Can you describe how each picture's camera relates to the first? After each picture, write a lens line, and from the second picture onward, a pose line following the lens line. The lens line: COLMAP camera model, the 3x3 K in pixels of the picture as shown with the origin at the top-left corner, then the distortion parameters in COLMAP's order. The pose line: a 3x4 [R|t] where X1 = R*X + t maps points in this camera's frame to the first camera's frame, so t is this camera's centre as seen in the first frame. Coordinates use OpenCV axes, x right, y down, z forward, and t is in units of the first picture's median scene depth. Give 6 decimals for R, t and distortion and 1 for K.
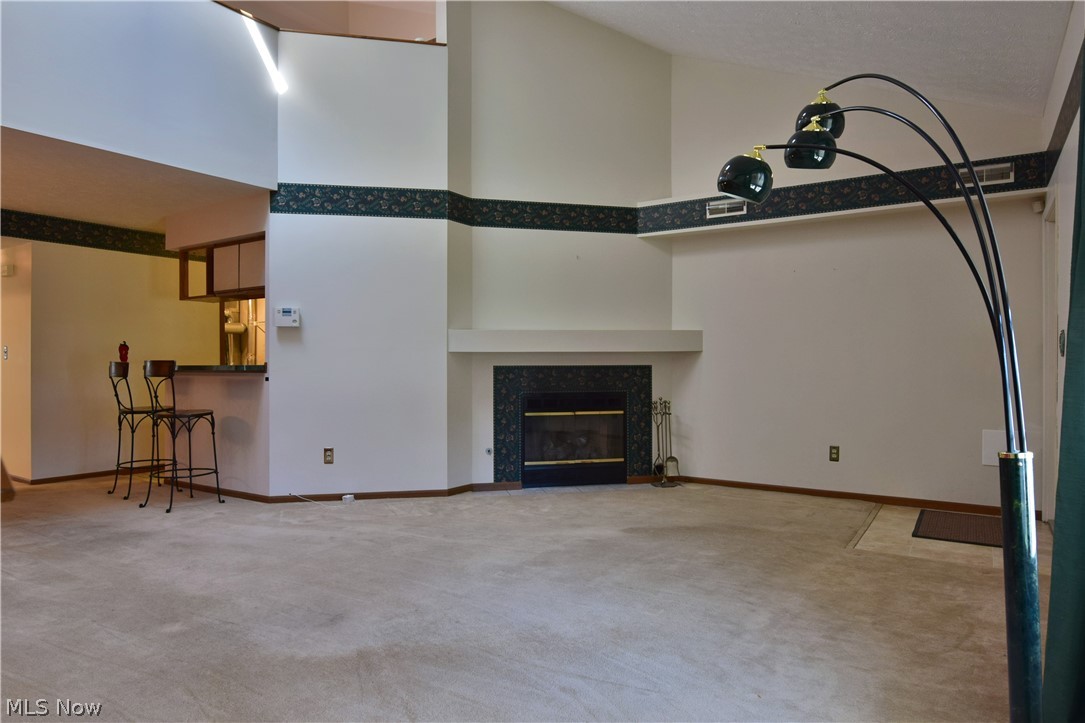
lens RADIAL K [[662.3, 0, 545.0], [0, 662.3, 366.4], [0, 0, 1]] dist [-0.008977, -0.007771]
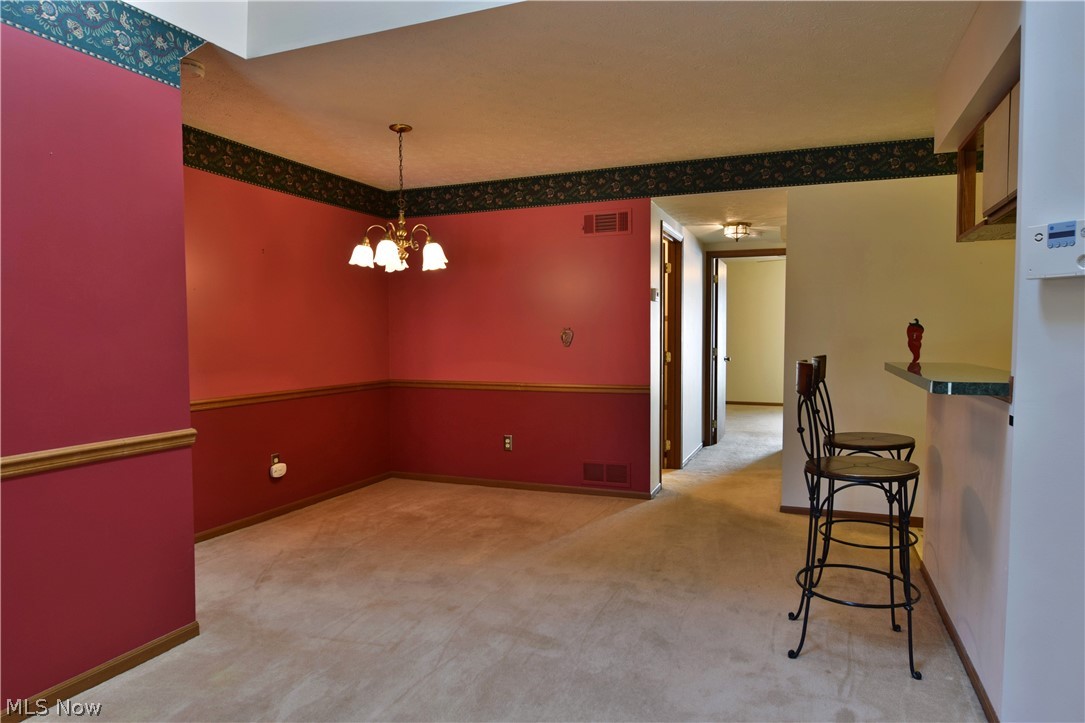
lens RADIAL K [[662.3, 0, 545.3], [0, 662.3, 364.8], [0, 0, 1]] dist [-0.008977, -0.007771]
pose [[0.196946, 0.047417, -0.979267, -0.101682], [-0.001058, 0.998839, 0.048152, -0.029472], [0.980414, -0.008448, 0.196767, 0.638351]]
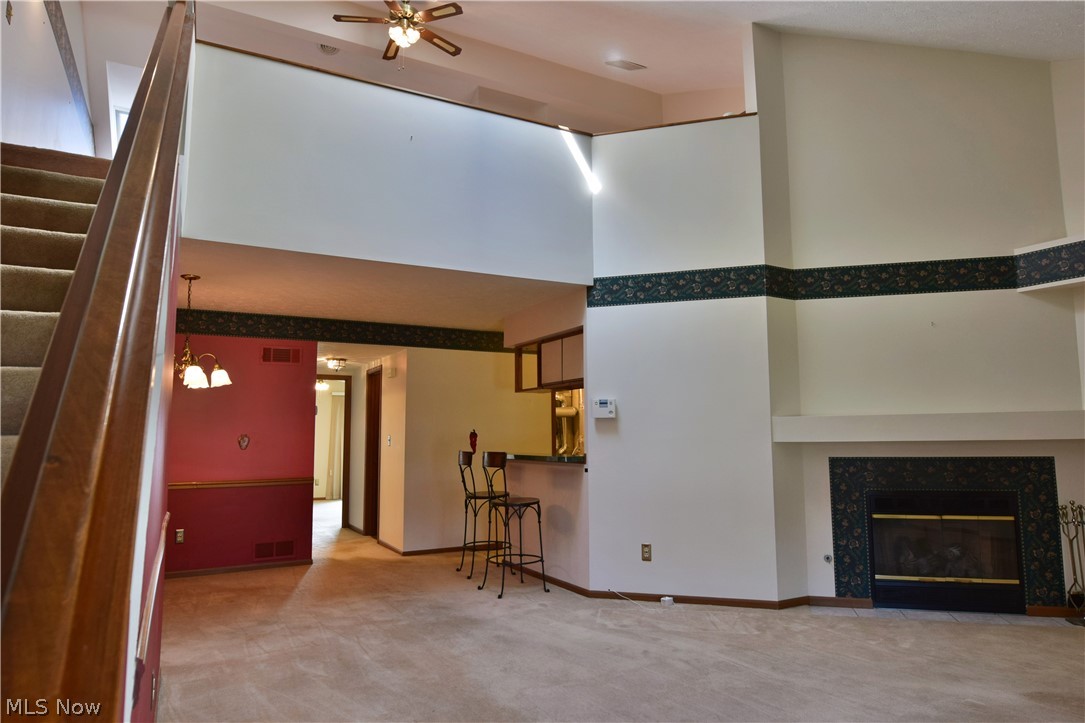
lens RADIAL K [[662.3, 0, 547.1], [0, 662.3, 366.1], [0, 0, 1]] dist [-0.008977, -0.007771]
pose [[0.883263, -0.053772, -0.465785, 0.005383], [0.003798, 0.994190, -0.107571, -0.029302], [0.468863, 0.093245, 0.878335, 0.067418]]
